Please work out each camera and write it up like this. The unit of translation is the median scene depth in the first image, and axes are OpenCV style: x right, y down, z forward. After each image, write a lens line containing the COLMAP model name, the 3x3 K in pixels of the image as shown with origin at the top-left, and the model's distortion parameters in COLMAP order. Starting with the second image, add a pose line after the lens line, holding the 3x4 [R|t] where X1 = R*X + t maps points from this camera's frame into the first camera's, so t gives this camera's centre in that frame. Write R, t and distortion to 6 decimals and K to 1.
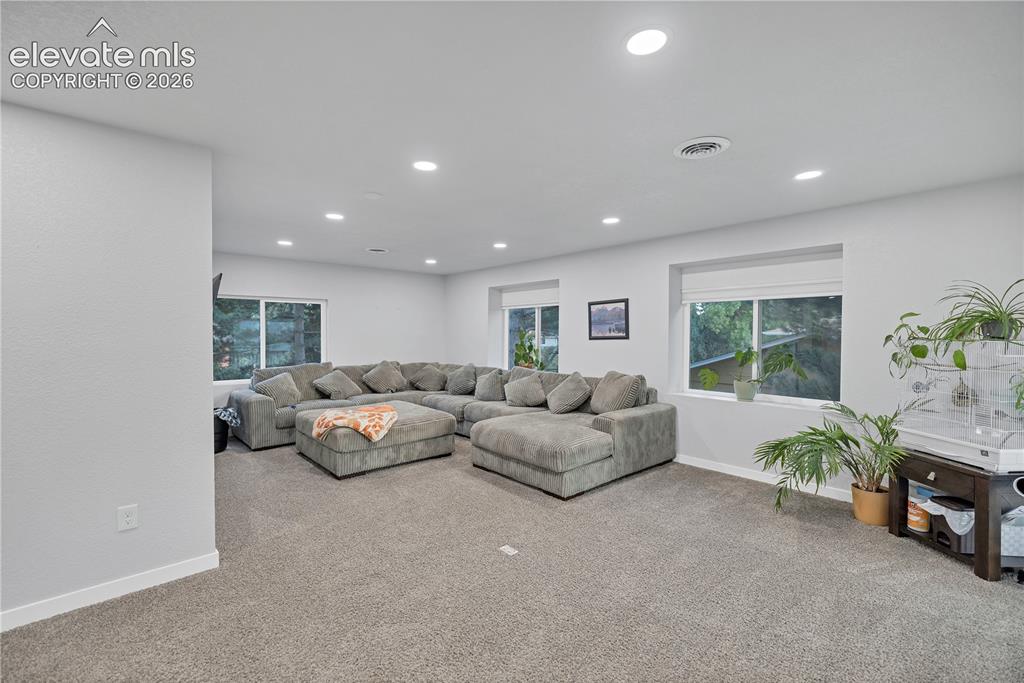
lens RADIAL K [[431.2, 0, 509.8], [0, 431.2, 335.2], [0, 0, 1]] dist [0.001446, -0.000319]
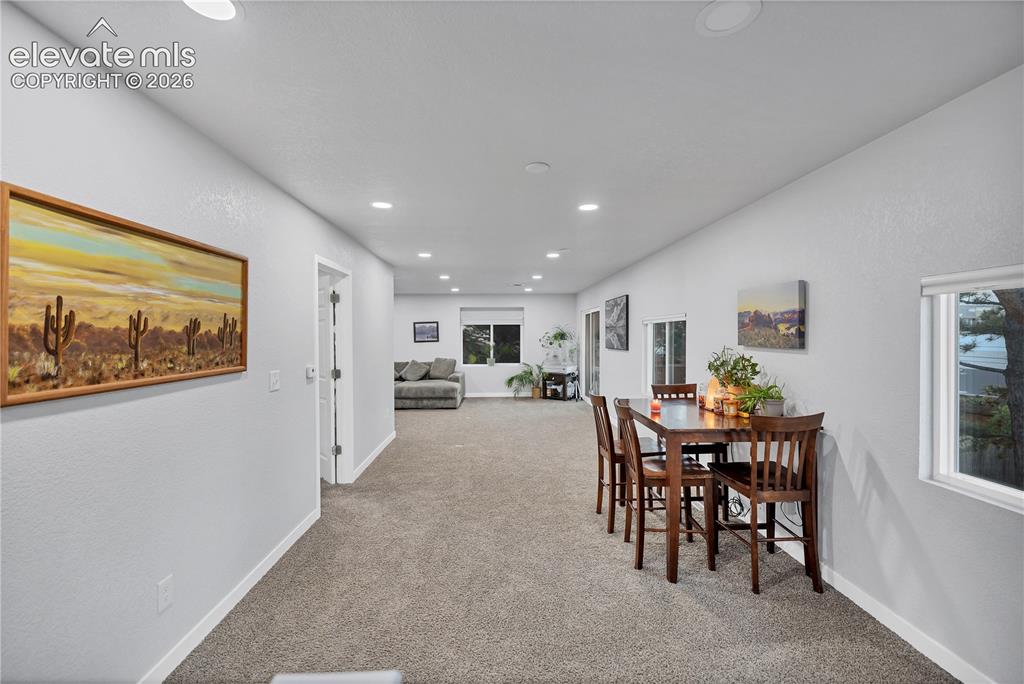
lens RADIAL K [[431.2, 0, 509.8], [0, 431.2, 335.7], [0, 0, 1]] dist [0.001446, -0.000319]
pose [[0.622872, 0.000154, 0.782324, -1.415999], [0.007899, 0.999948, -0.006486, -0.004775], [-0.782284, 0.010219, 0.622838, -0.656539]]
